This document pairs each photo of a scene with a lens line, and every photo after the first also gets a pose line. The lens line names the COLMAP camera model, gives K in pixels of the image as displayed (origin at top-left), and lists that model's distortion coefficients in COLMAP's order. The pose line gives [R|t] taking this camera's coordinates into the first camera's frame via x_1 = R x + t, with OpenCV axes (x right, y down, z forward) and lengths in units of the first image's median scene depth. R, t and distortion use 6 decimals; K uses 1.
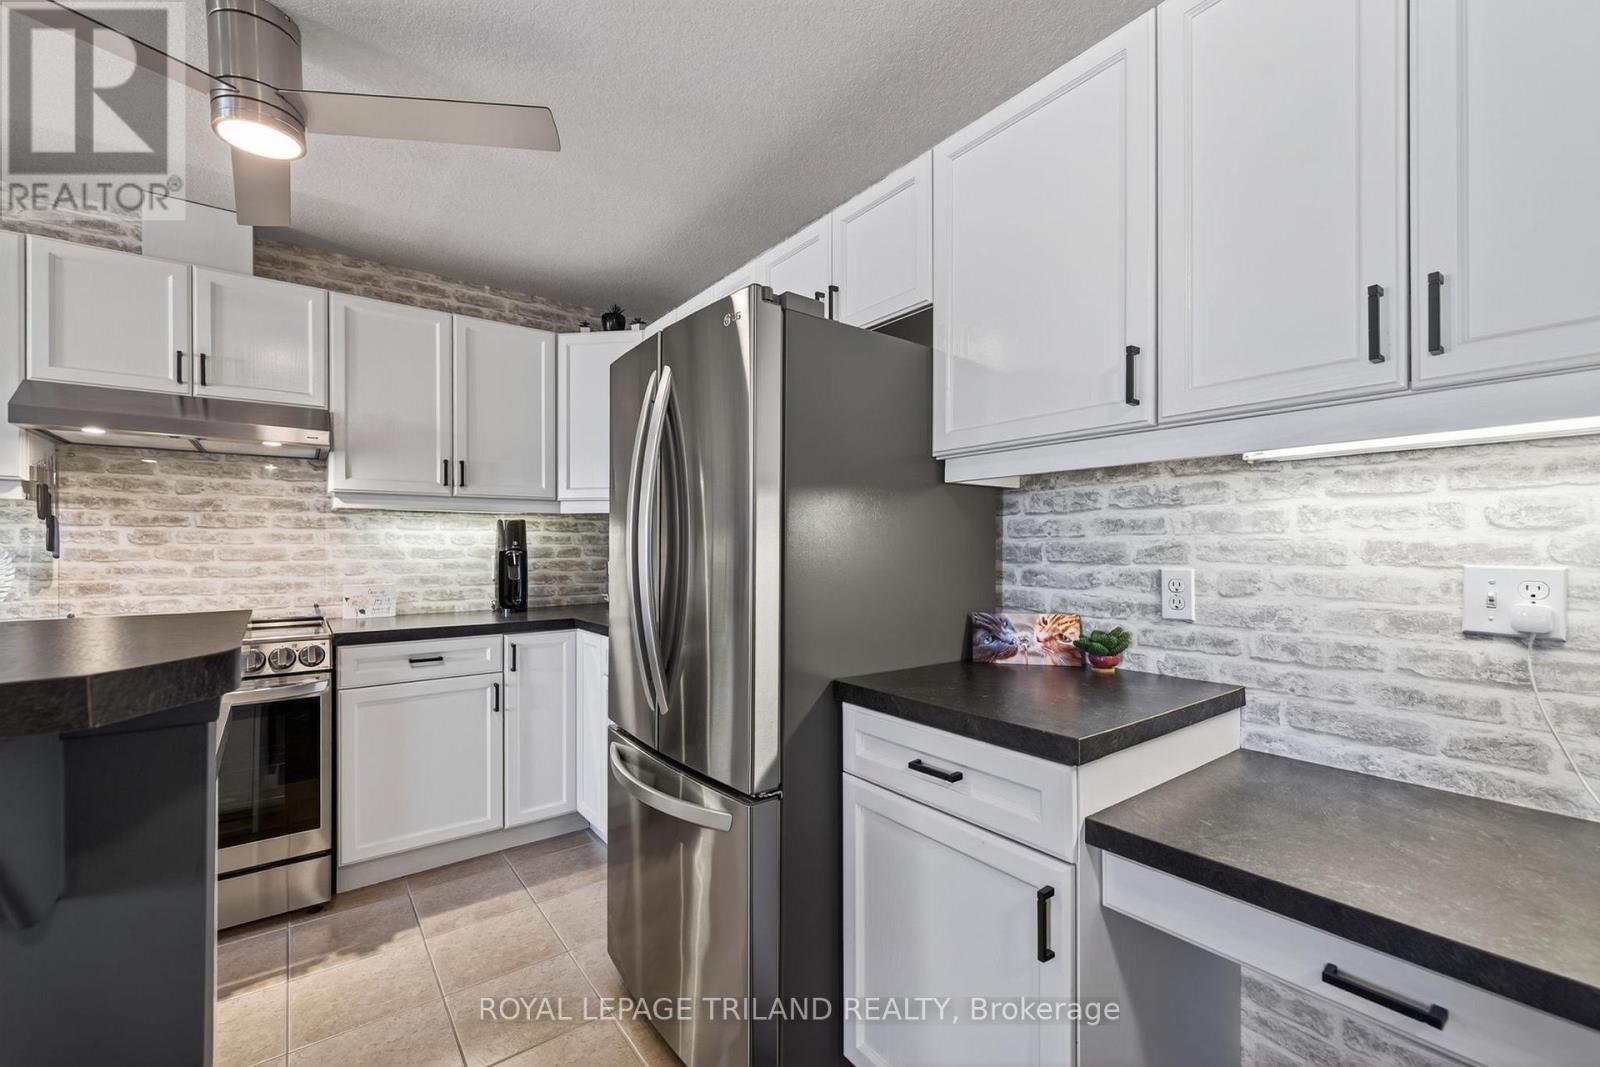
lens RADIAL K [[668.8, 0, 804.6], [0, 668.8, 544.0], [0, 0, 1]] dist [0.005905, -0.002039]
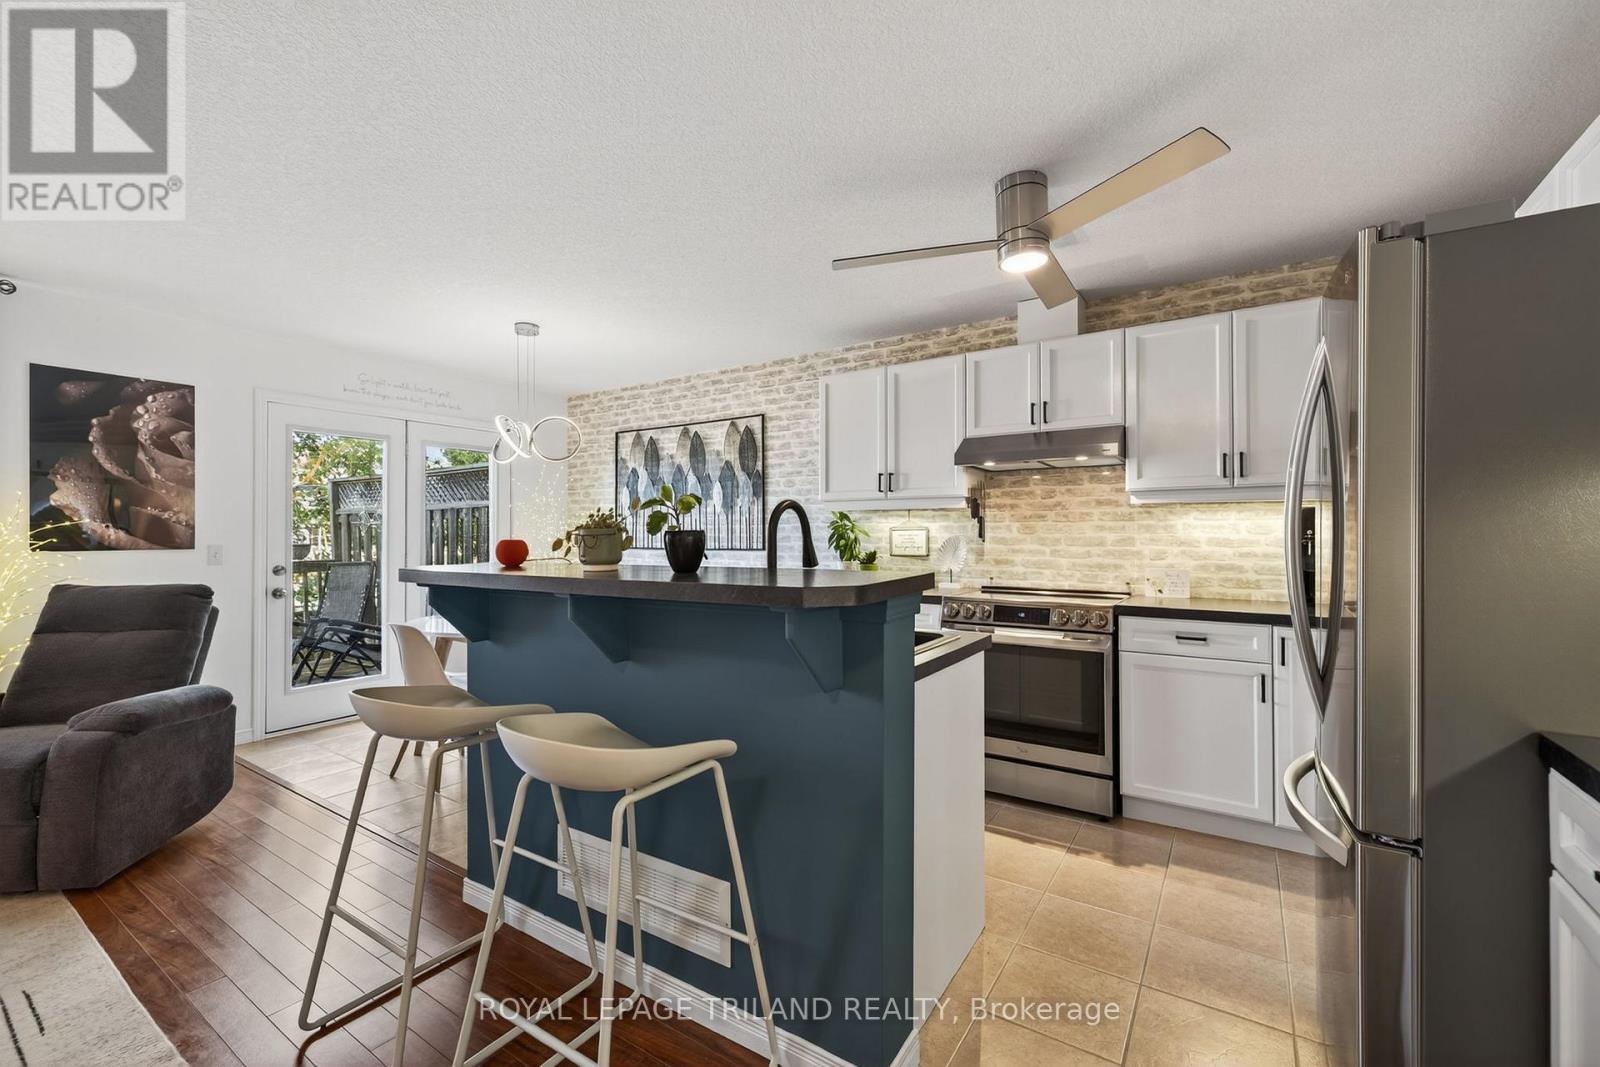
lens RADIAL K [[668.8, 0, 796.3], [0, 668.8, 524.8], [0, 0, 1]] dist [0.005905, -0.002039]
pose [[0.326819, -0.011689, -0.945015, 0.270777], [0.003398, 0.999932, -0.011193, -0.004364], [0.945081, 0.000447, 0.326836, 0.025920]]
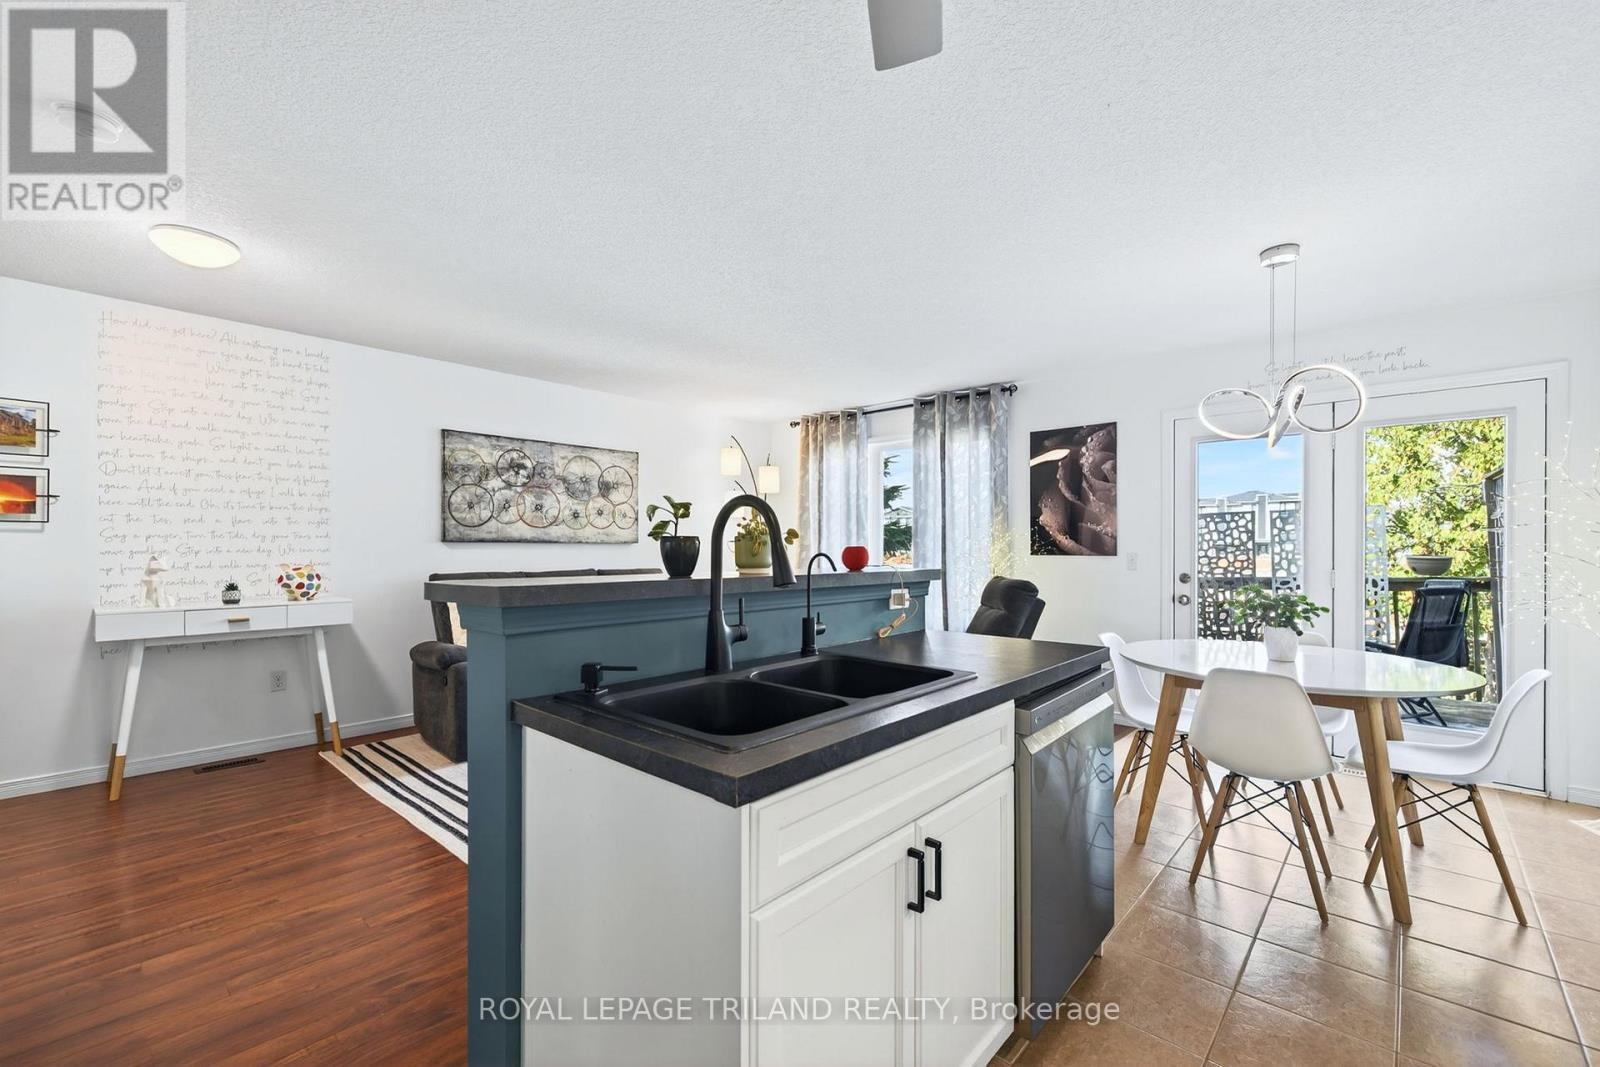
lens RADIAL K [[668.8, 0, 803.7], [0, 668.8, 541.8], [0, 0, 1]] dist [0.005905, -0.002039]
pose [[-0.983704, -0.002586, -0.179774, -0.442230], [-0.001323, 0.999974, -0.007143, 0.004724], [0.179788, -0.006789, -0.983682, 0.911000]]
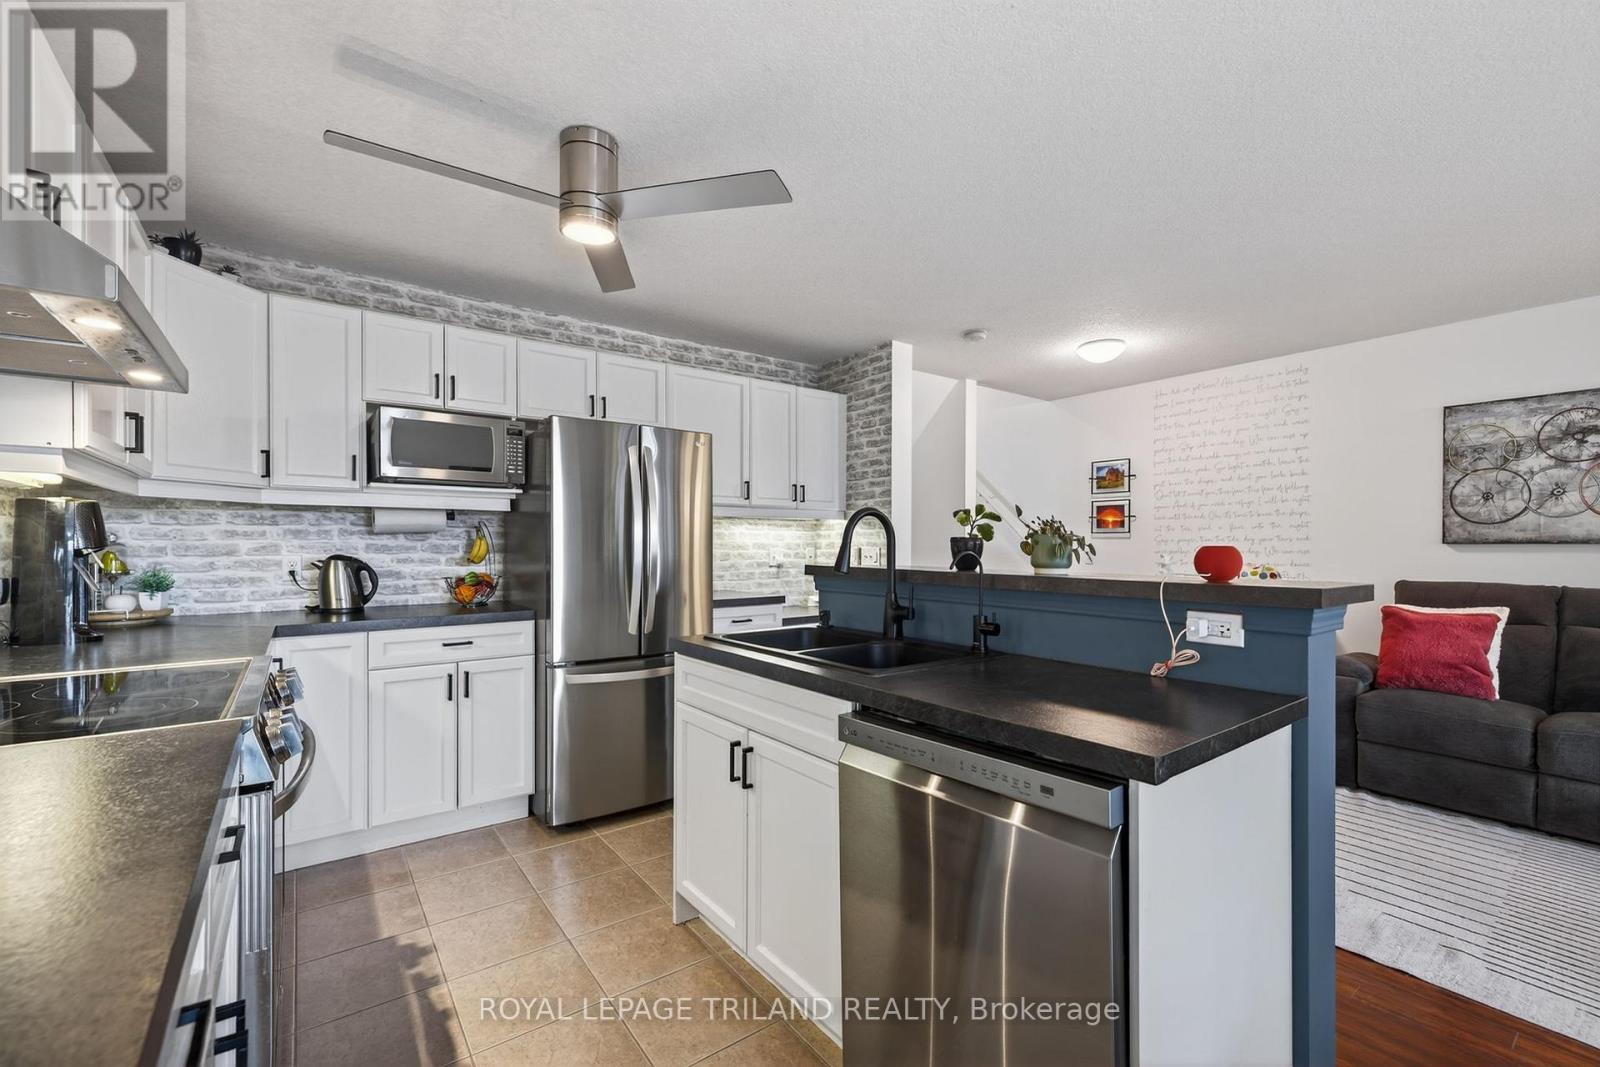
lens RADIAL K [[668.8, 0, 791.2], [0, 668.8, 539.4], [0, 0, 1]] dist [0.005905, -0.002039]
pose [[0.020236, 0.010096, 0.999744, -1.359534], [-0.004932, 0.999938, -0.009998, 0.006560], [-0.999783, -0.004728, 0.020284, 0.367740]]
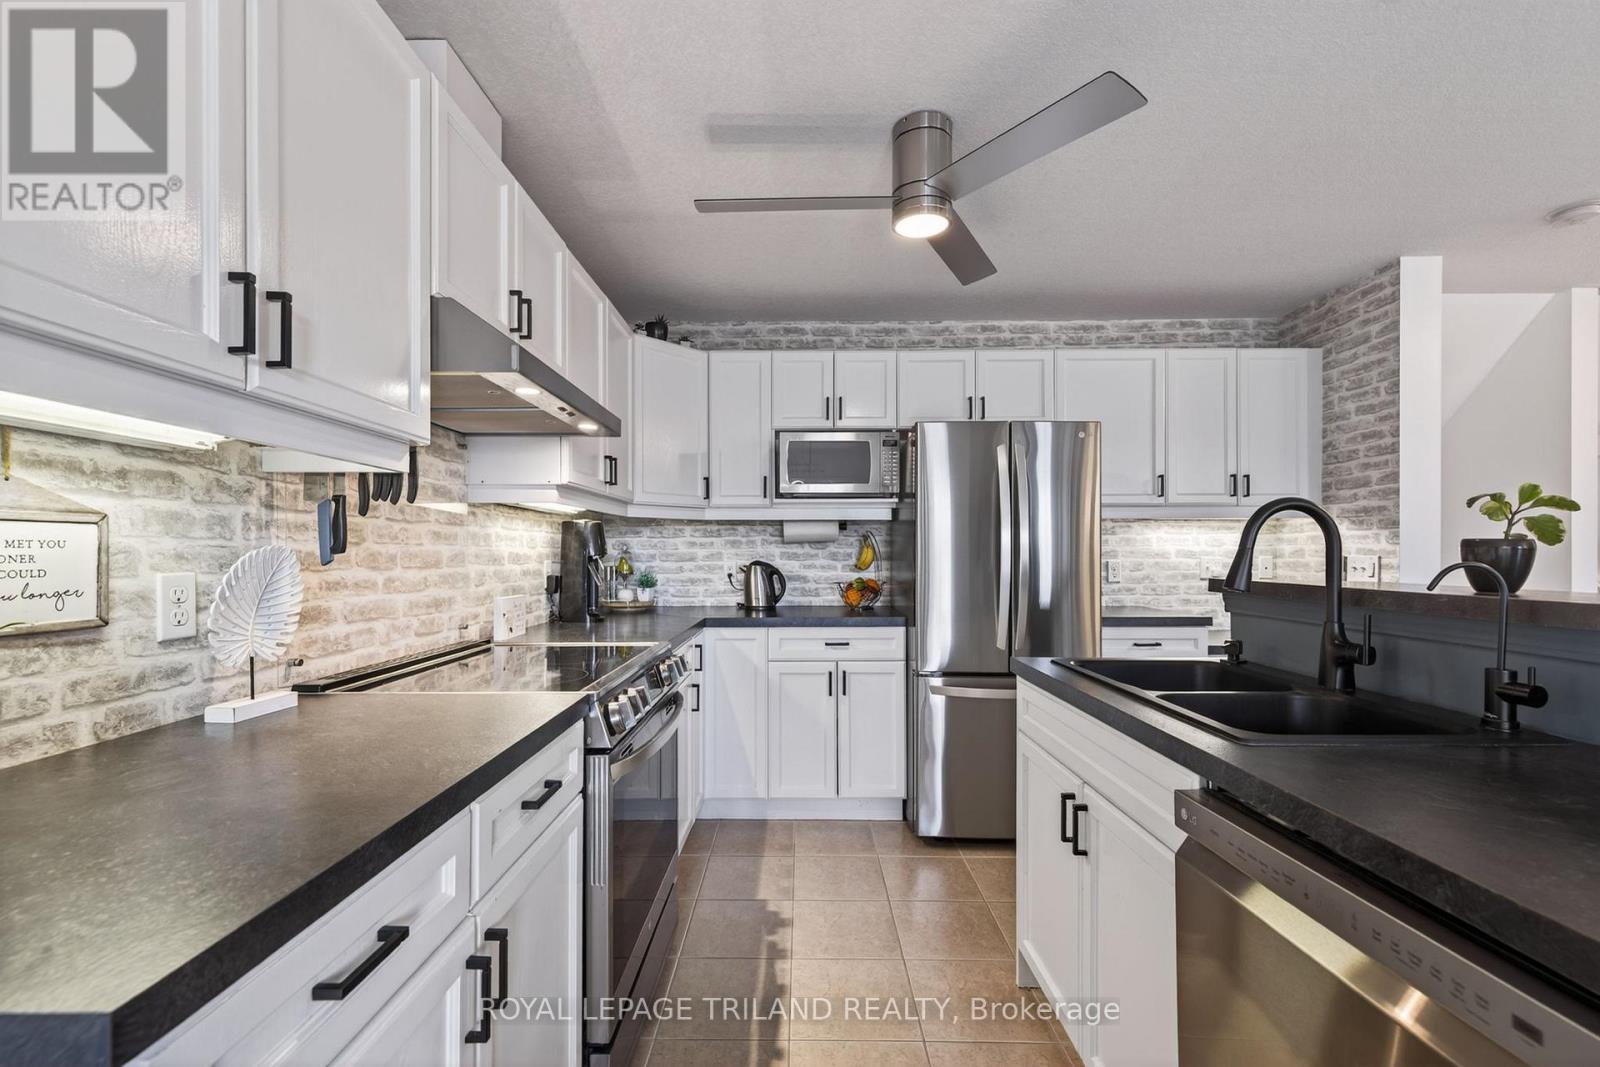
lens RADIAL K [[668.8, 0, 792.8], [0, 668.8, 547.7], [0, 0, 1]] dist [0.005905, -0.002039]
pose [[0.614137, 0.007470, 0.789164, -1.248693], [-0.003600, 0.999971, -0.006663, 0.006818], [-0.789191, 0.001251, 0.614146, 0.267862]]
